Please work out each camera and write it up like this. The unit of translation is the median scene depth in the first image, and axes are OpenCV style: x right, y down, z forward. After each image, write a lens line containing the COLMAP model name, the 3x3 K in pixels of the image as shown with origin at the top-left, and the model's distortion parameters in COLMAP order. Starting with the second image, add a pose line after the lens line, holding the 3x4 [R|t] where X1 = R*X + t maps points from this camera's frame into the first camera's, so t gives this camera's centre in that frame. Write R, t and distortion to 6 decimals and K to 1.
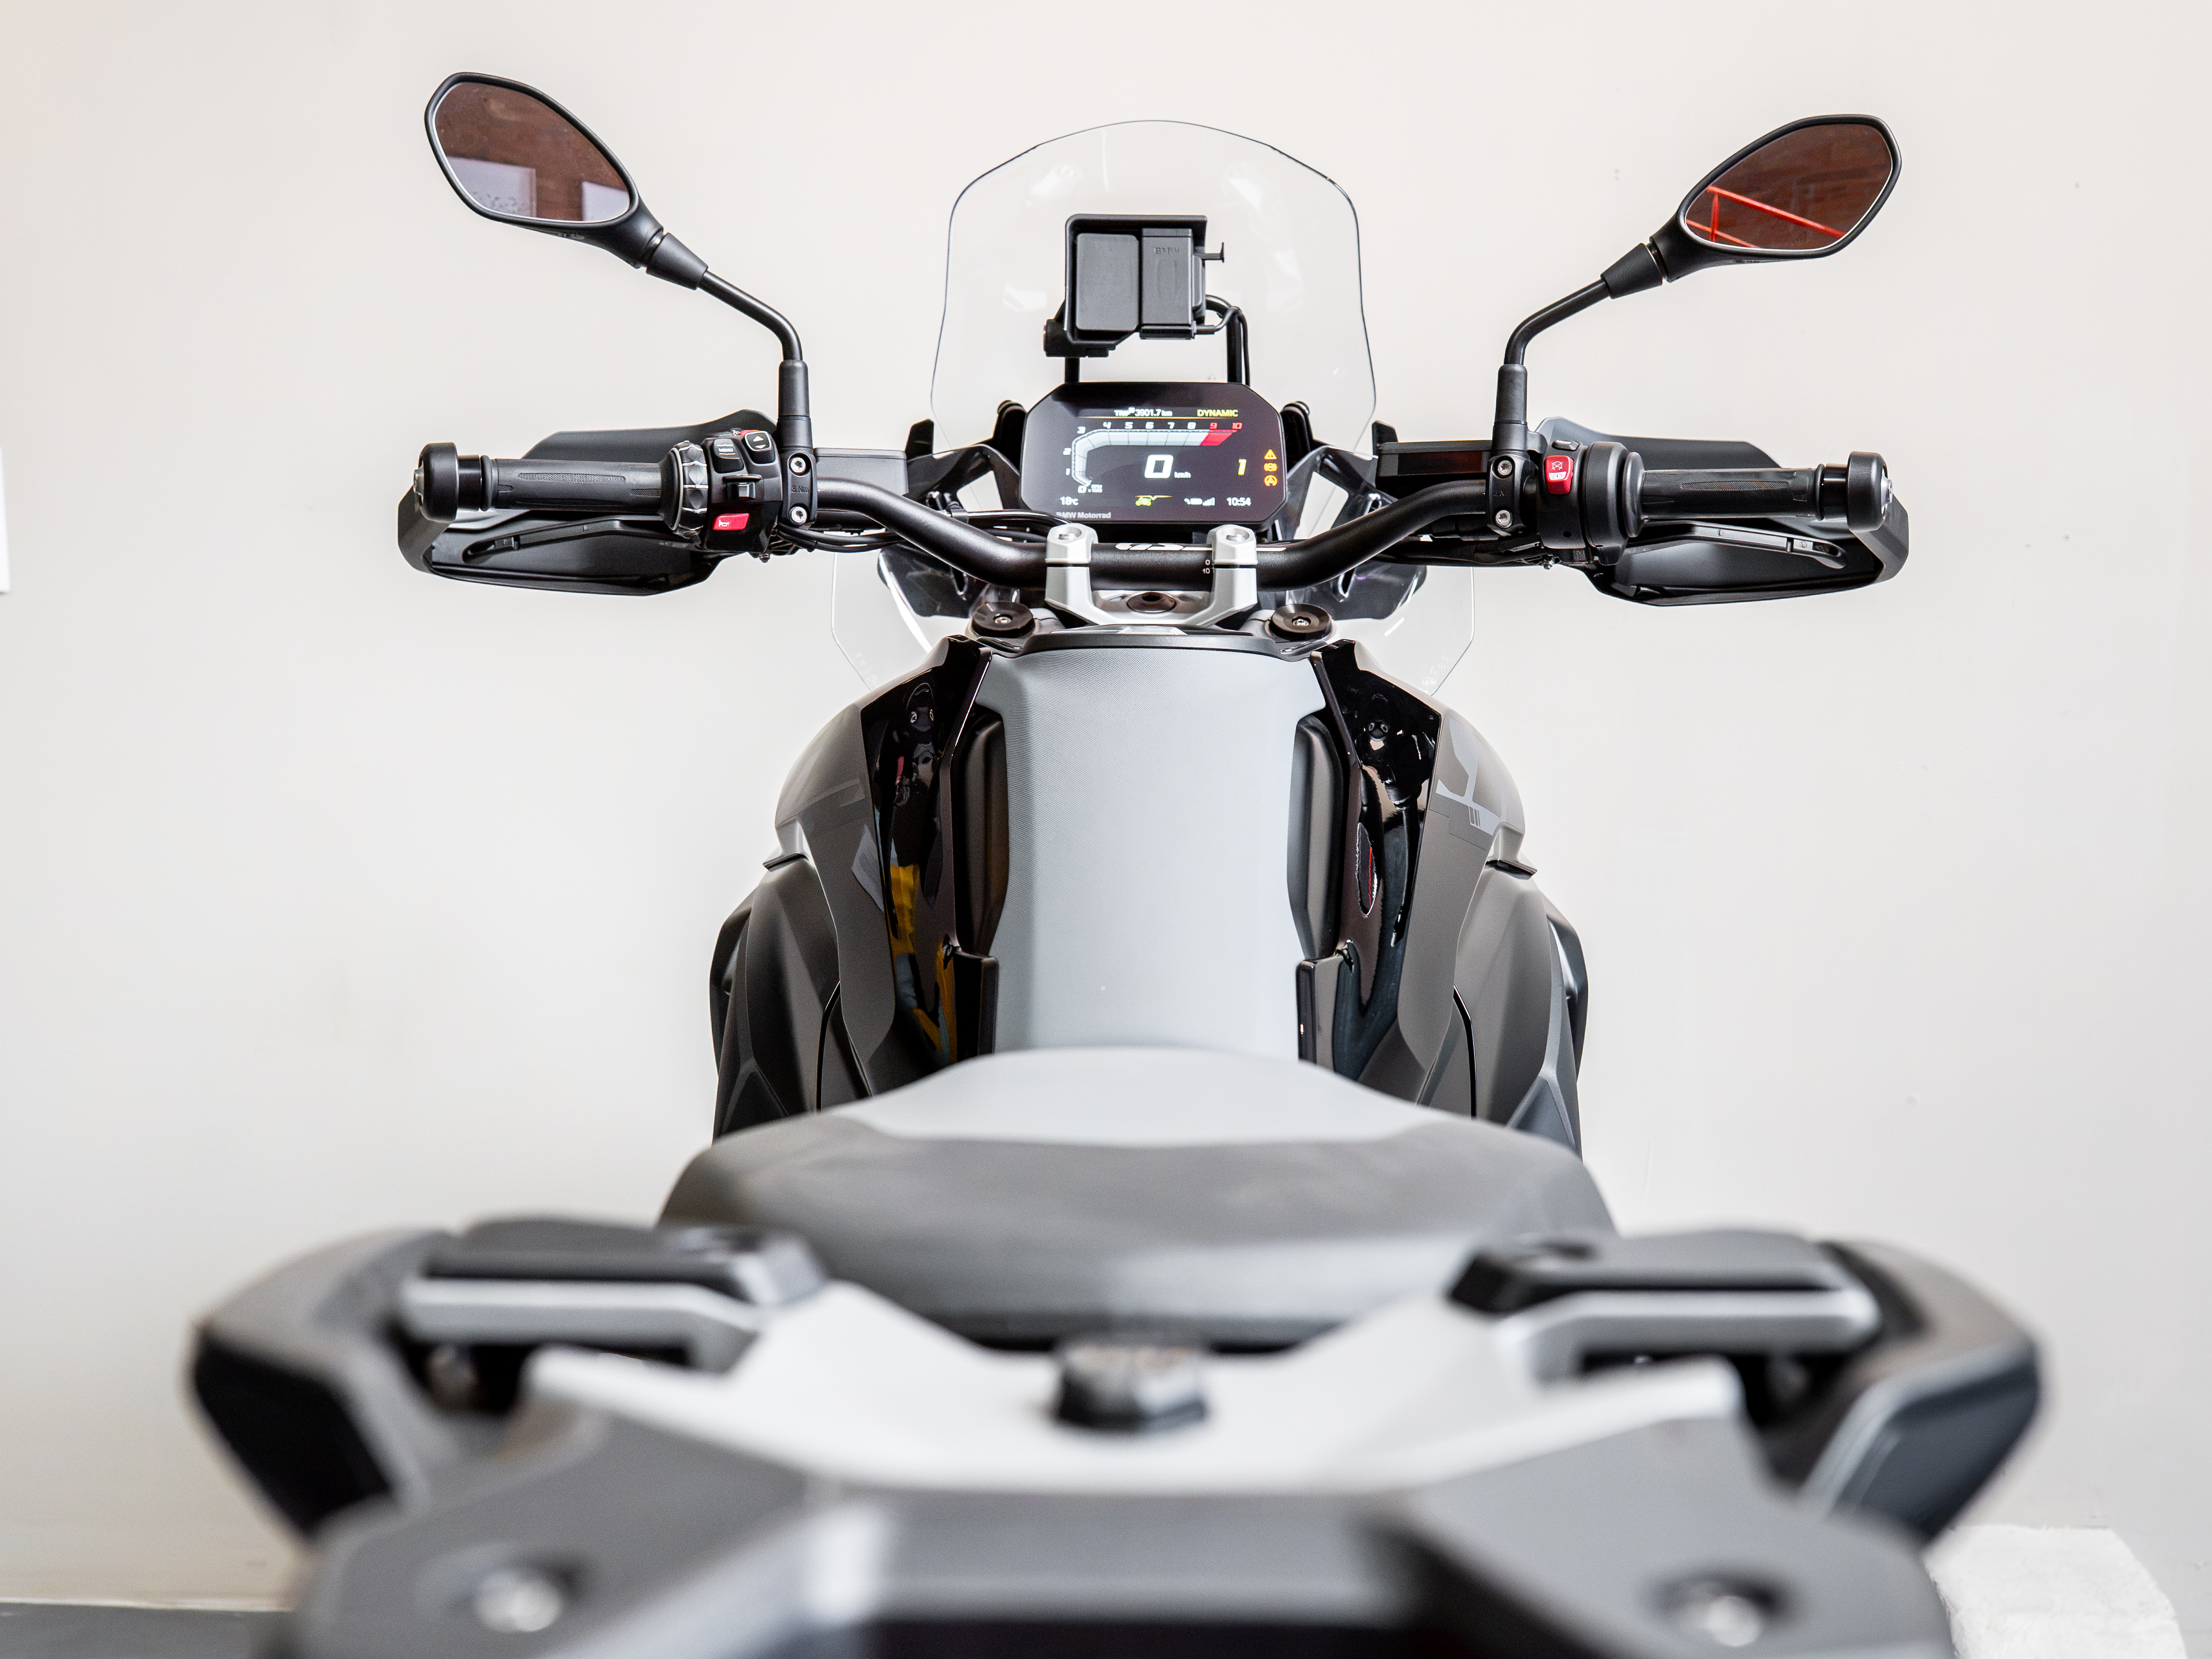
lens RADIAL K [[2561.1, 0, 1086.9], [0, 2561.1, 815.1], [0, 0, 1]] dist [-0.031876, 0.000000]
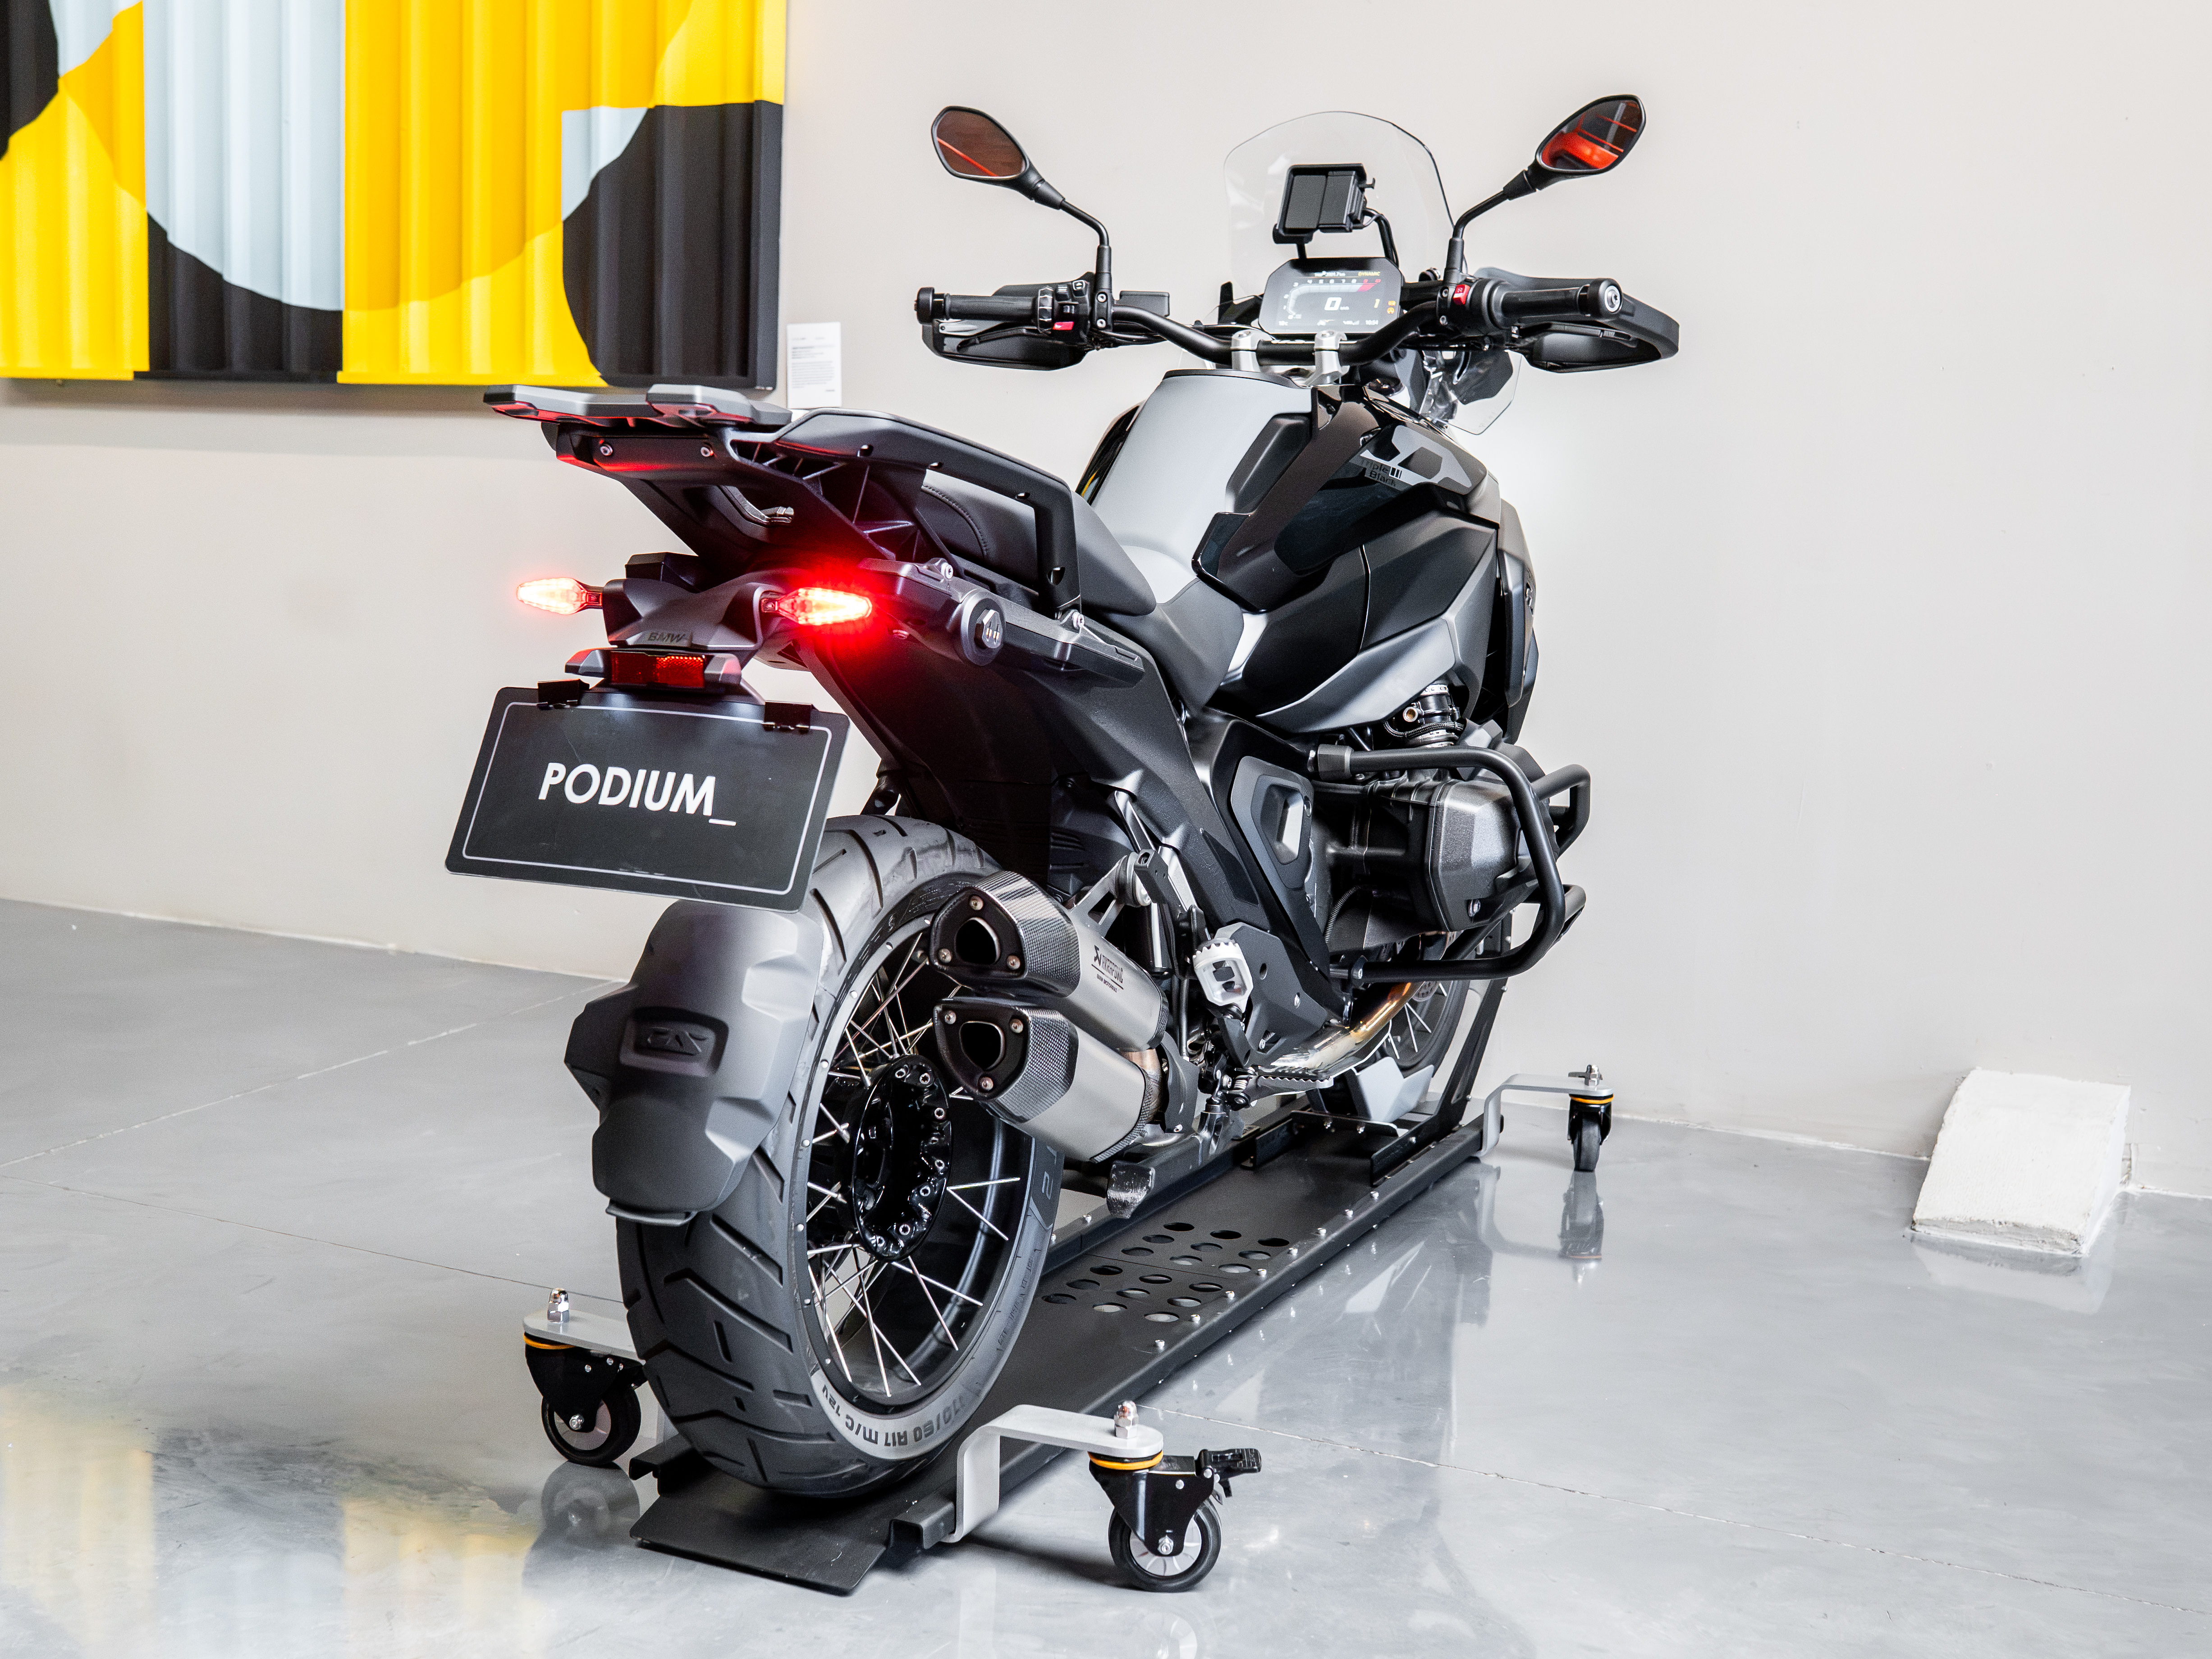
lens RADIAL K [[2561.1, 0, 1107.6], [0, 2561.1, 828.1], [0, 0, 1]] dist [-0.031876, 0.000000]
pose [[0.917913, 0.064584, -0.391490, 0.685422], [-0.058380, 0.997909, 0.027743, 0.214732], [0.392464, -0.002611, 0.919764, -0.807236]]
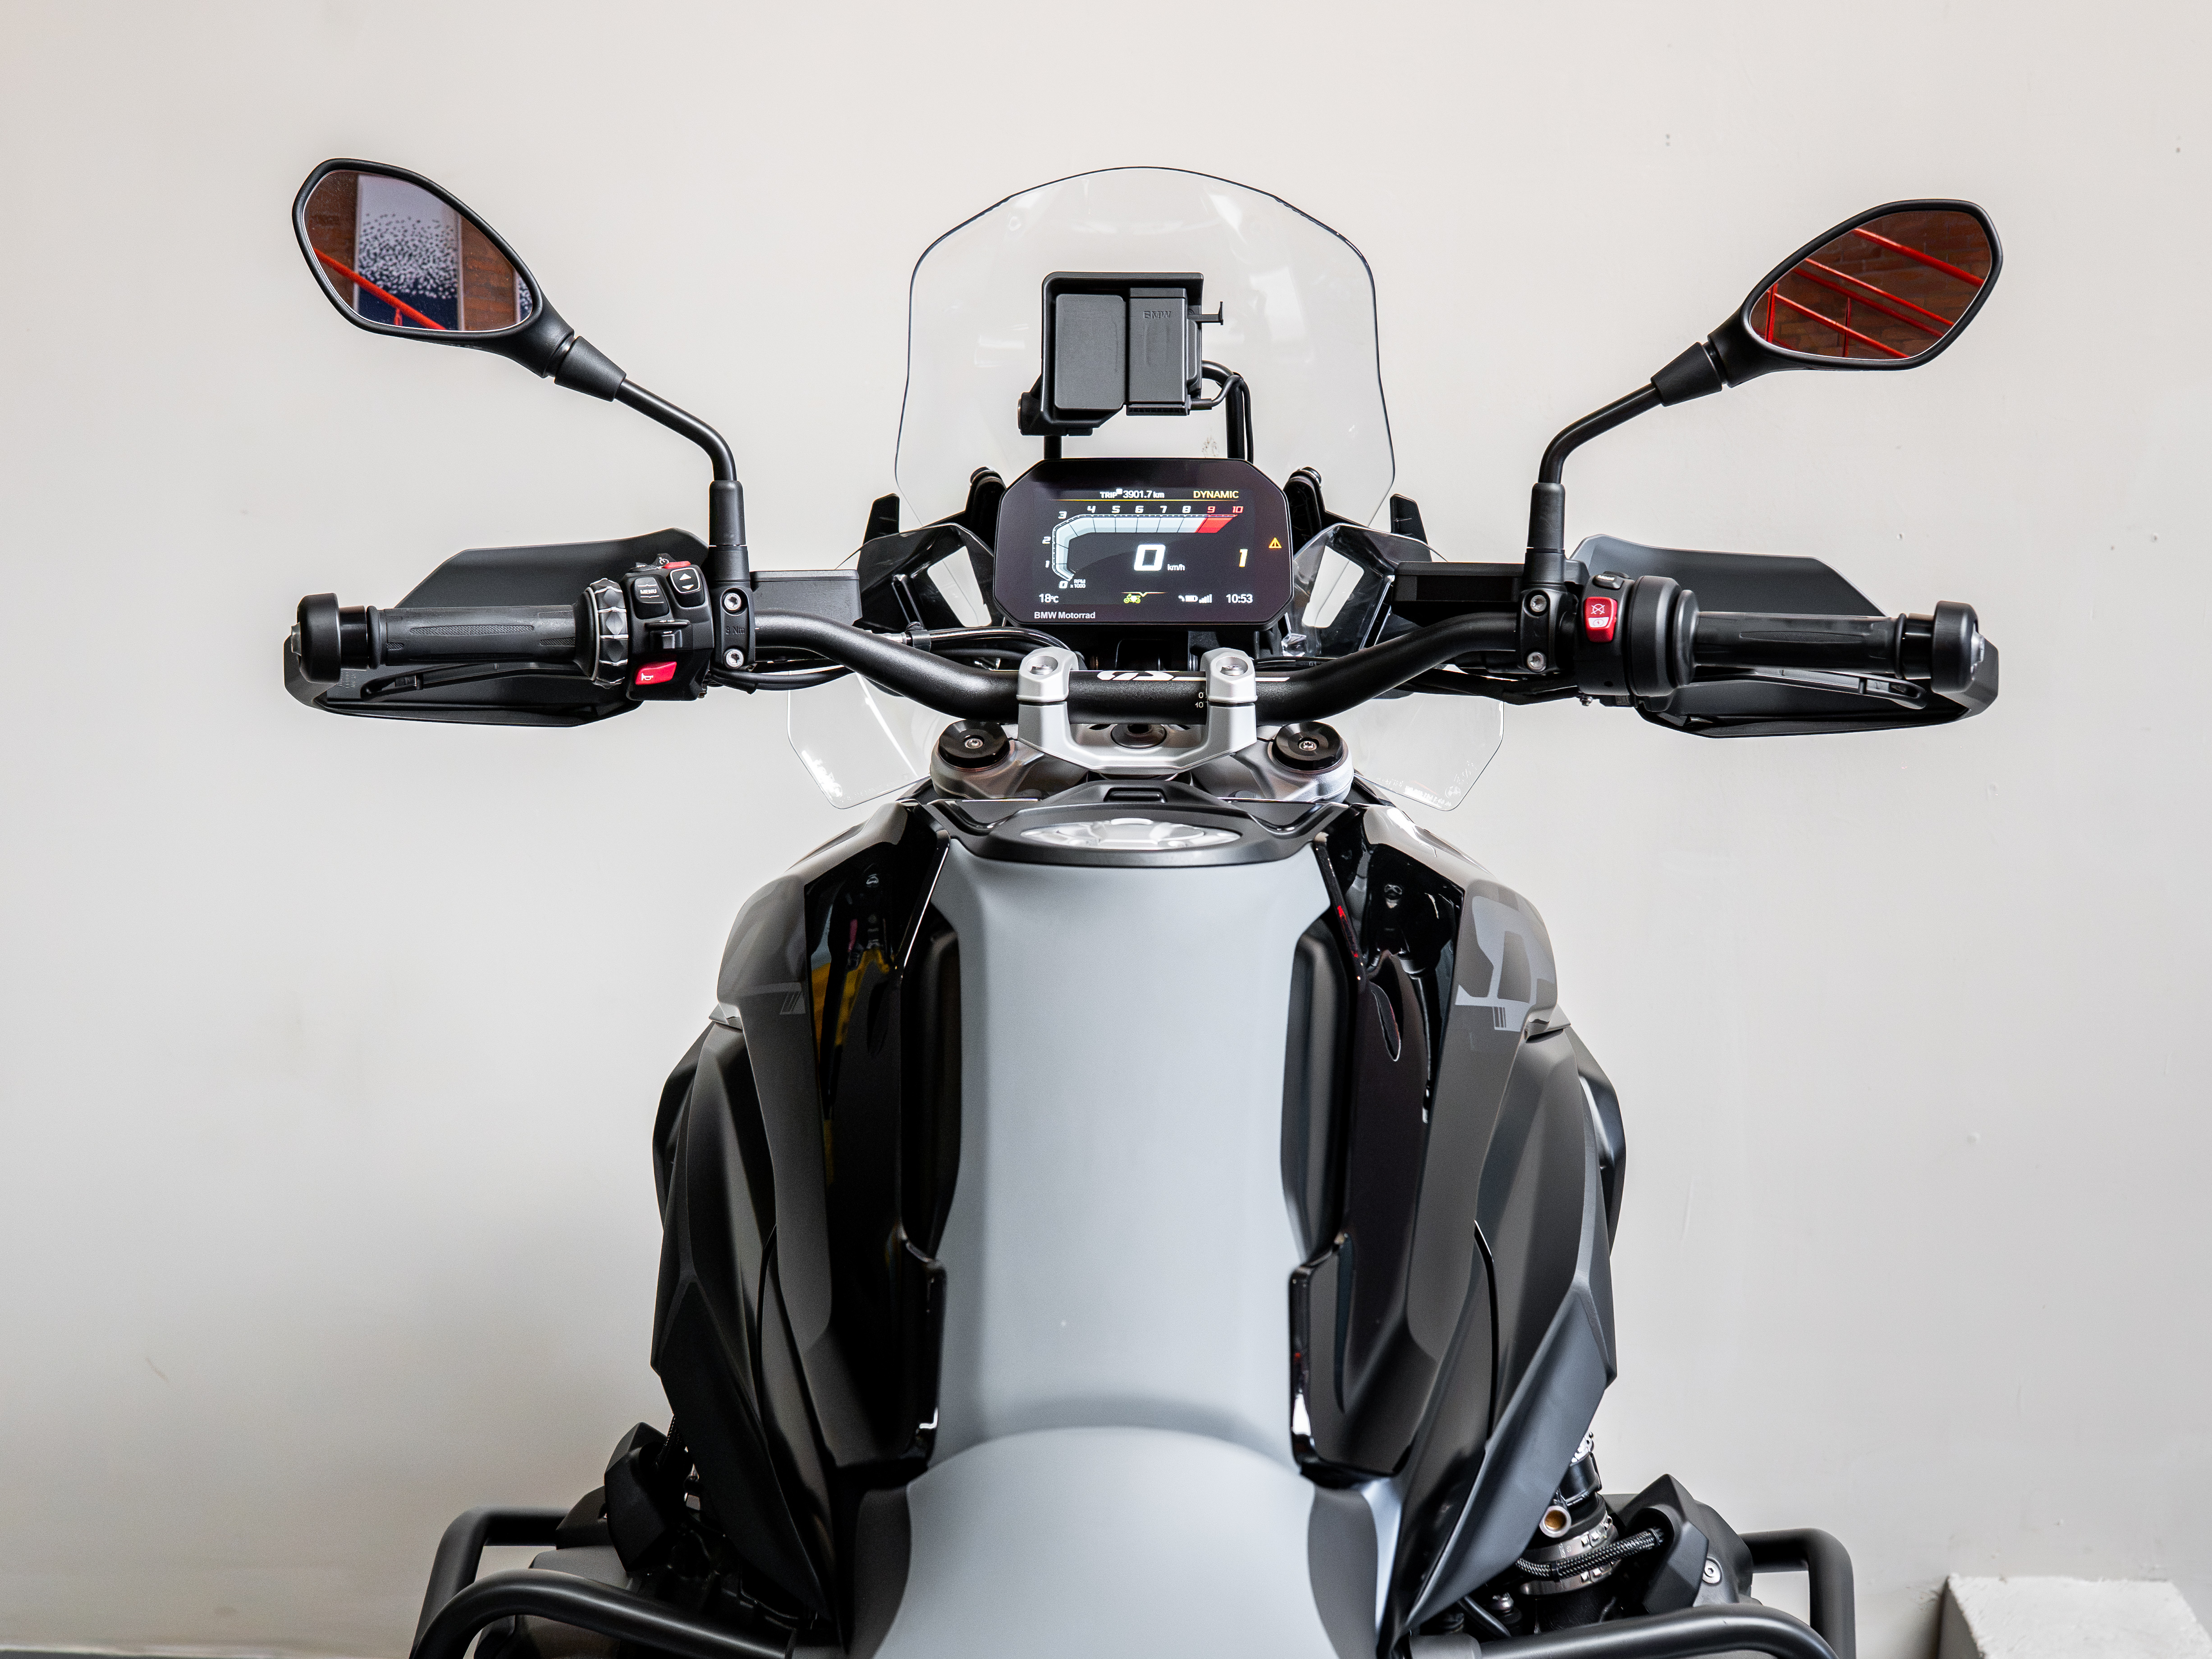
lens RADIAL K [[2561.1, 0, 1095.6], [0, 2561.1, 807.6], [0, 0, 1]] dist [-0.031876, 0.000000]
pose [[0.999933, -0.003371, -0.011043, 0.021107], [0.004224, 0.996927, 0.078227, -0.133694], [0.010745, -0.078269, 0.996874, 0.118923]]
